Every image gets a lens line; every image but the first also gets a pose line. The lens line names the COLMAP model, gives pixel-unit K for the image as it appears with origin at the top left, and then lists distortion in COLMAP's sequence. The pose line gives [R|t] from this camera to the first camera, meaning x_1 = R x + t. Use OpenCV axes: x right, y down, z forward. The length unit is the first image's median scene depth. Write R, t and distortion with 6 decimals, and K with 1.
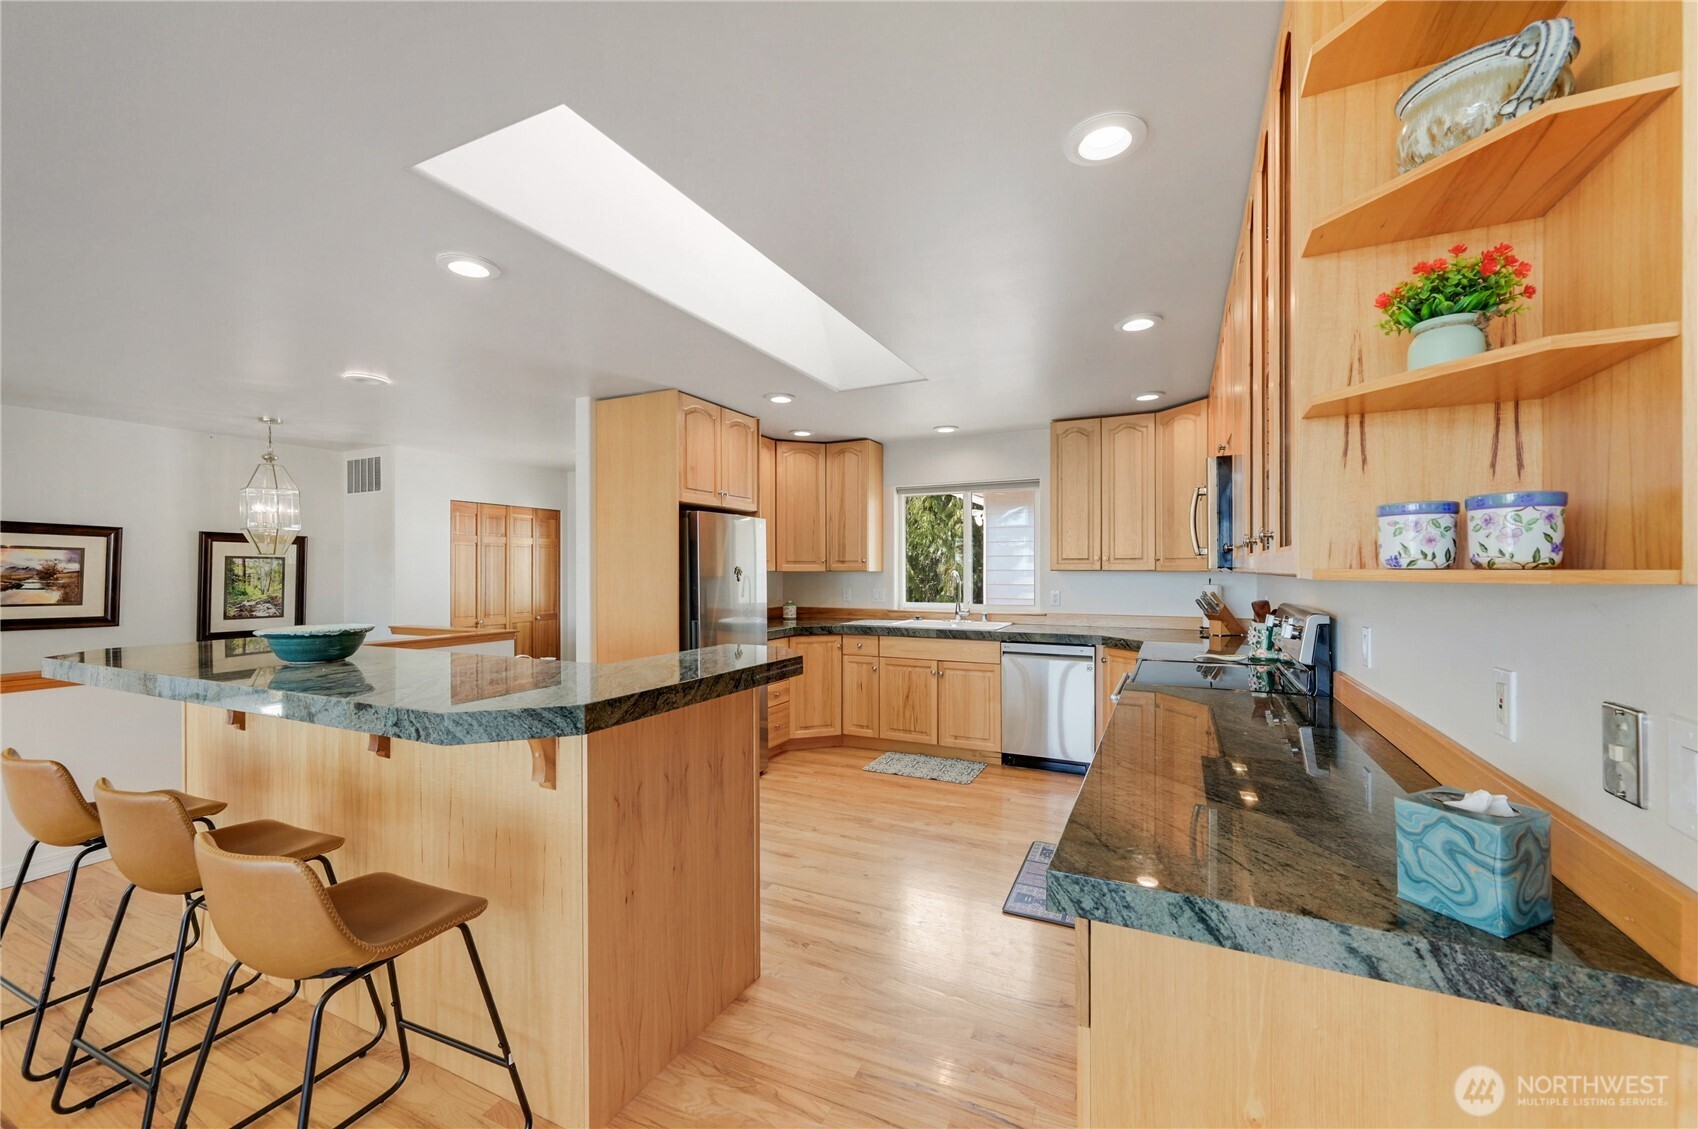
lens RADIAL K [[674.3, 0, 856.1], [0, 674.3, 575.1], [0, 0, 1]] dist [-0.002005, 0.000260]
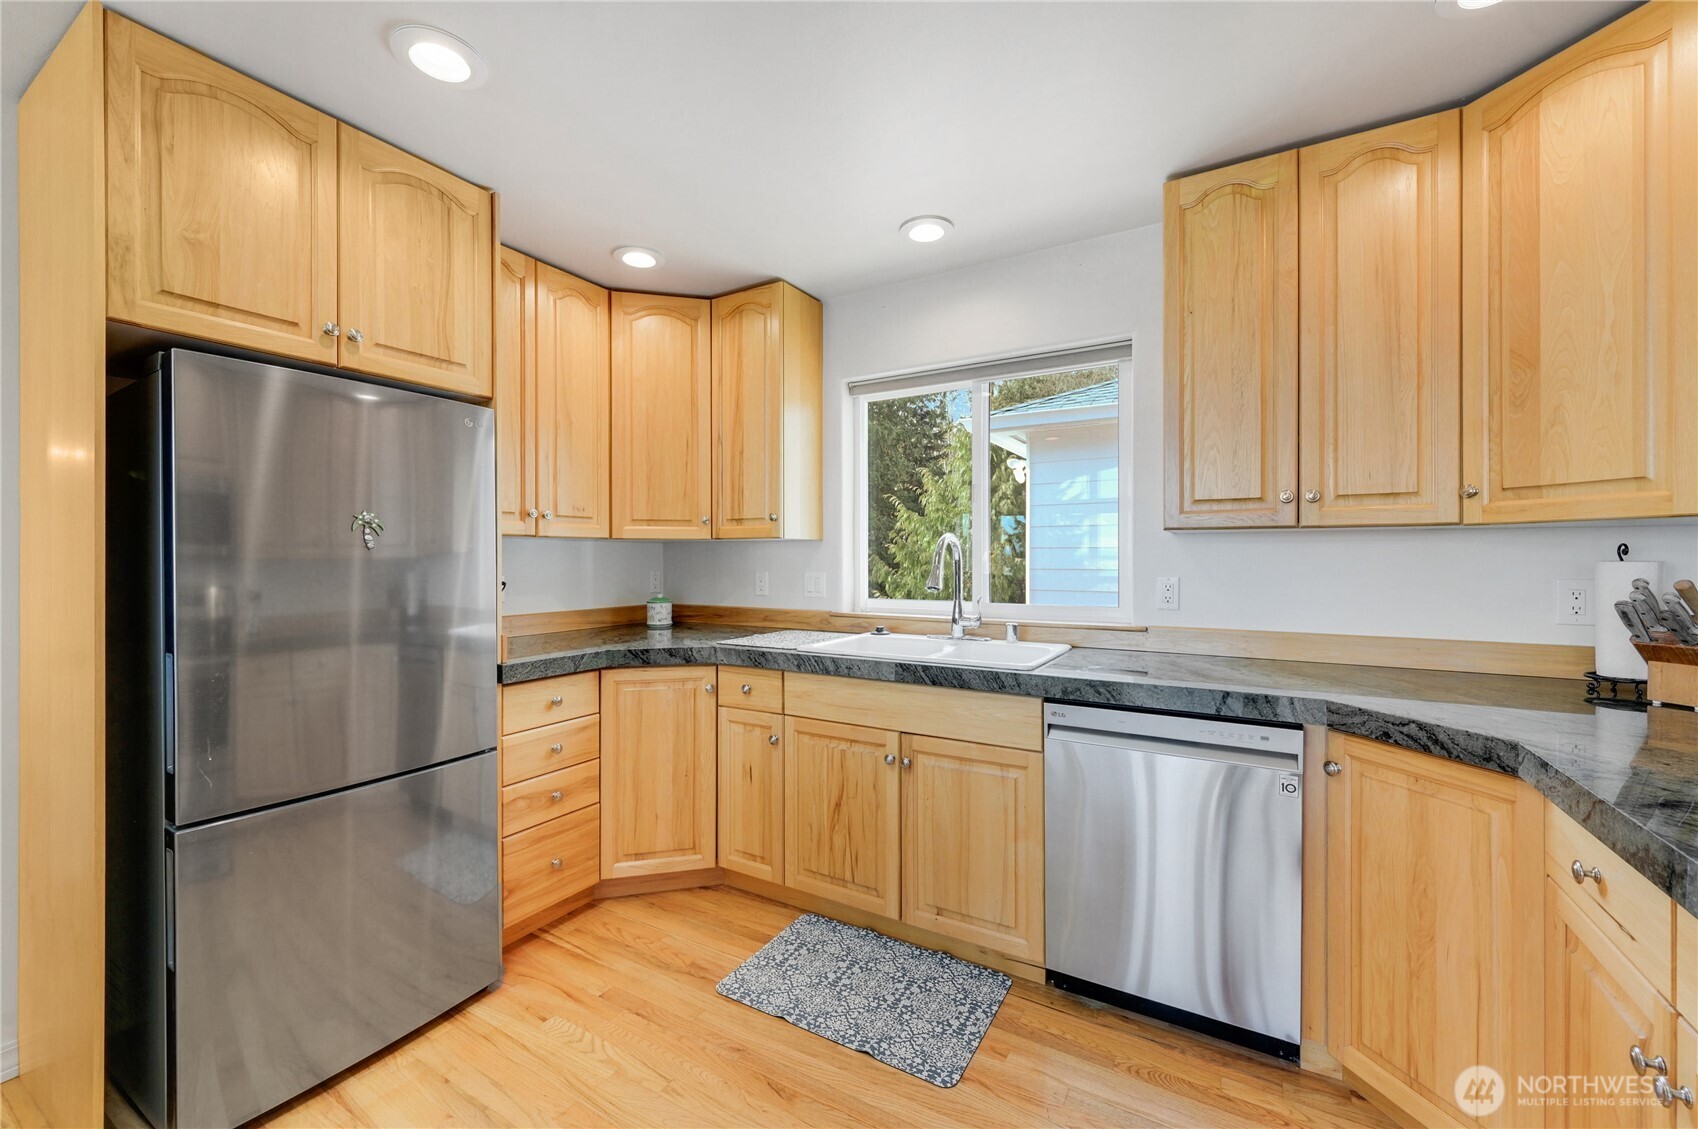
lens RADIAL K [[674.3, 0, 851.4], [0, 674.3, 557.2], [0, 0, 1]] dist [-0.002005, 0.000260]
pose [[0.996336, 0.002697, -0.085483, 0.120545], [-0.003656, 0.999932, -0.011062, 0.015183], [0.085447, 0.011334, 0.996278, 0.525030]]
